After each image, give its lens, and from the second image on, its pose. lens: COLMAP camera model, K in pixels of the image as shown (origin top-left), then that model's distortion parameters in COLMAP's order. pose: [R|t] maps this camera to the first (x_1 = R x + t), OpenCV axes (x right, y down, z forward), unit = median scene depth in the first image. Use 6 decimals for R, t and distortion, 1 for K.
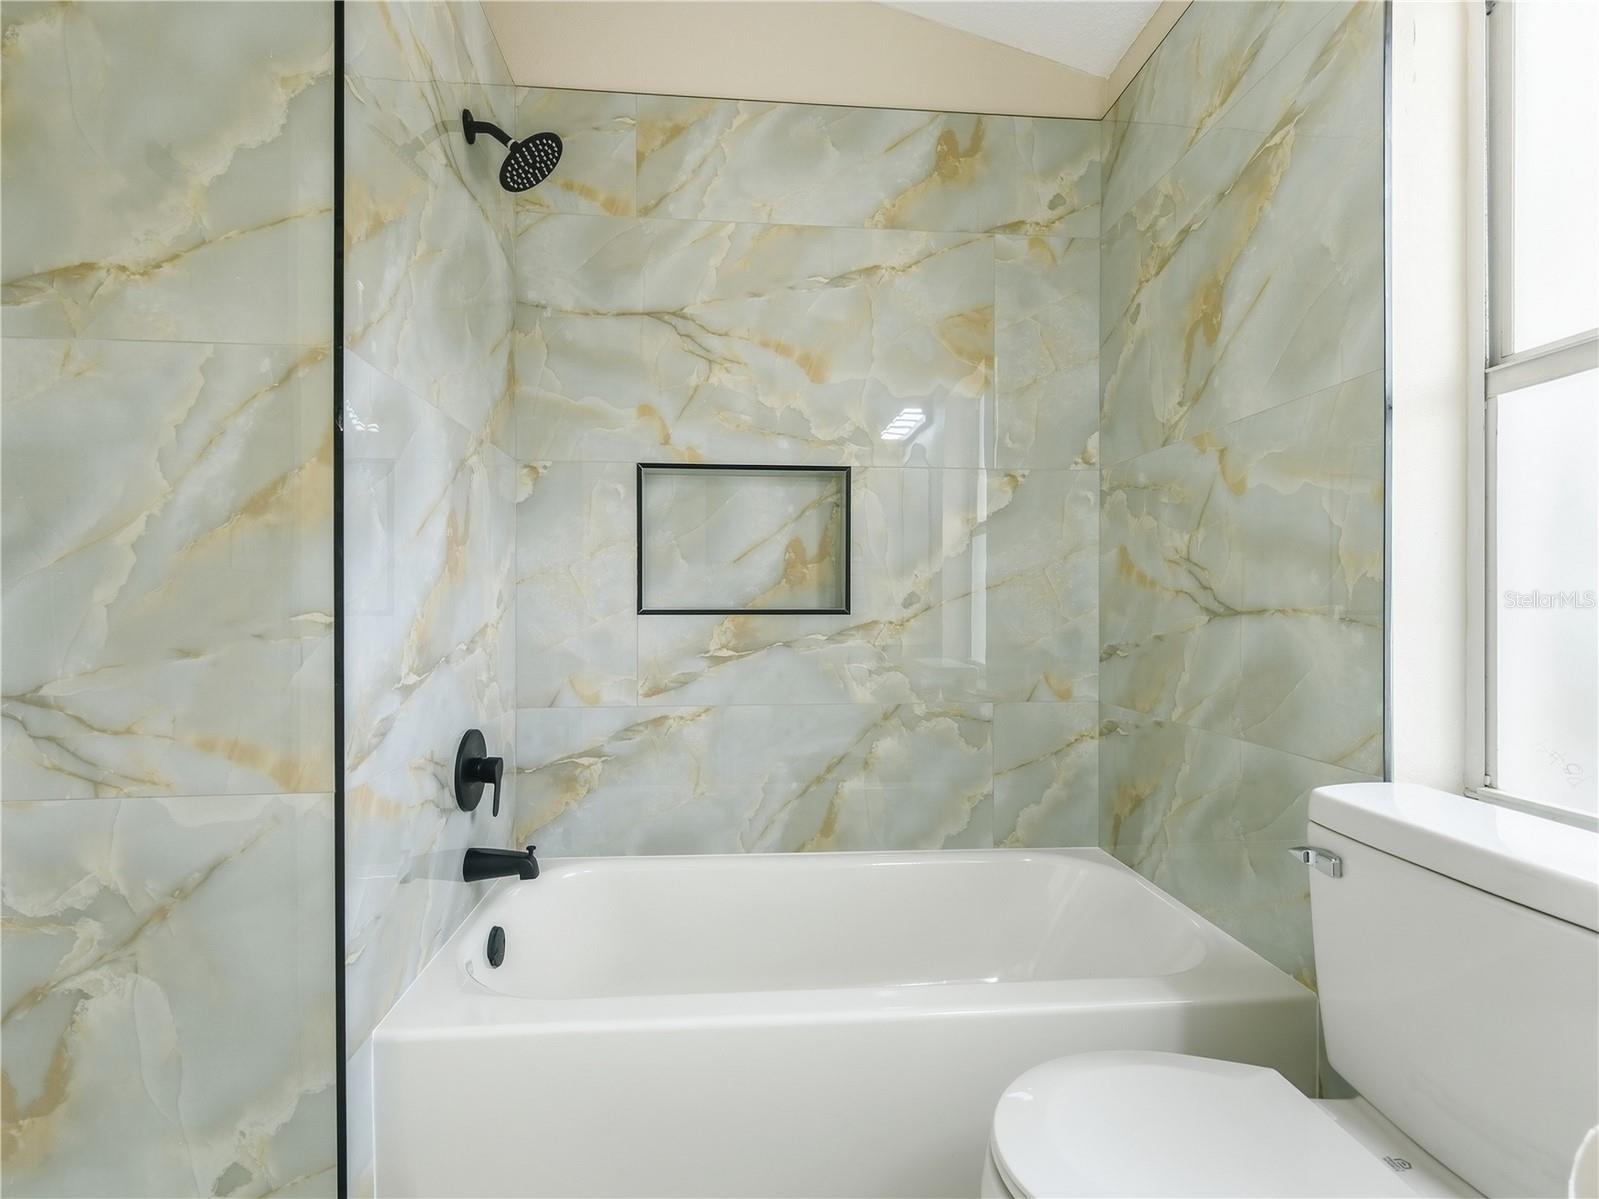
lens RADIAL K [[789.0, 0, 802.0], [0, 789.0, 604.3], [0, 0, 1]] dist [0.024655, -0.027137]
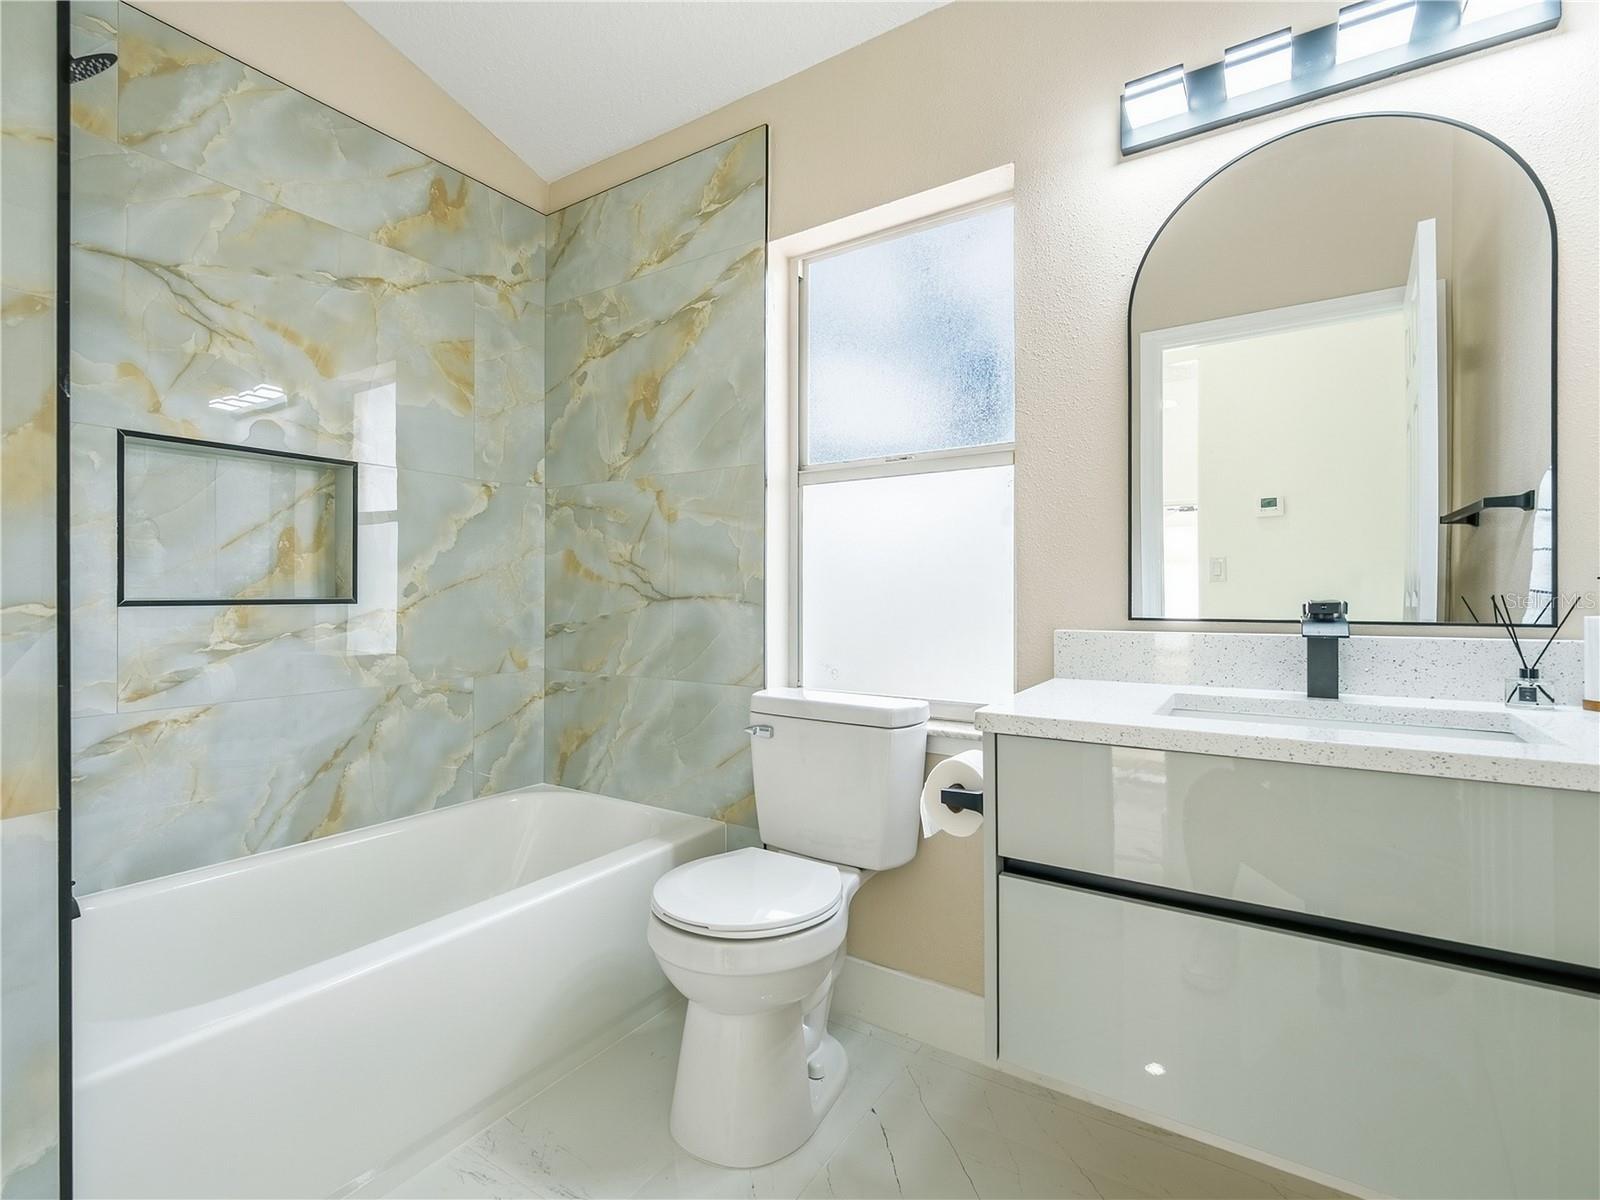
lens RADIAL K [[740.9, 0, 800.0], [0, 740.9, 600.0], [0, 0, 1]] dist [0.021745, -0.013980]
pose [[0.613696, -0.009334, 0.789487, -0.372229], [0.002615, 0.999949, 0.009790, 0.000089], [-0.789538, -0.003944, 0.613689, -0.075447]]
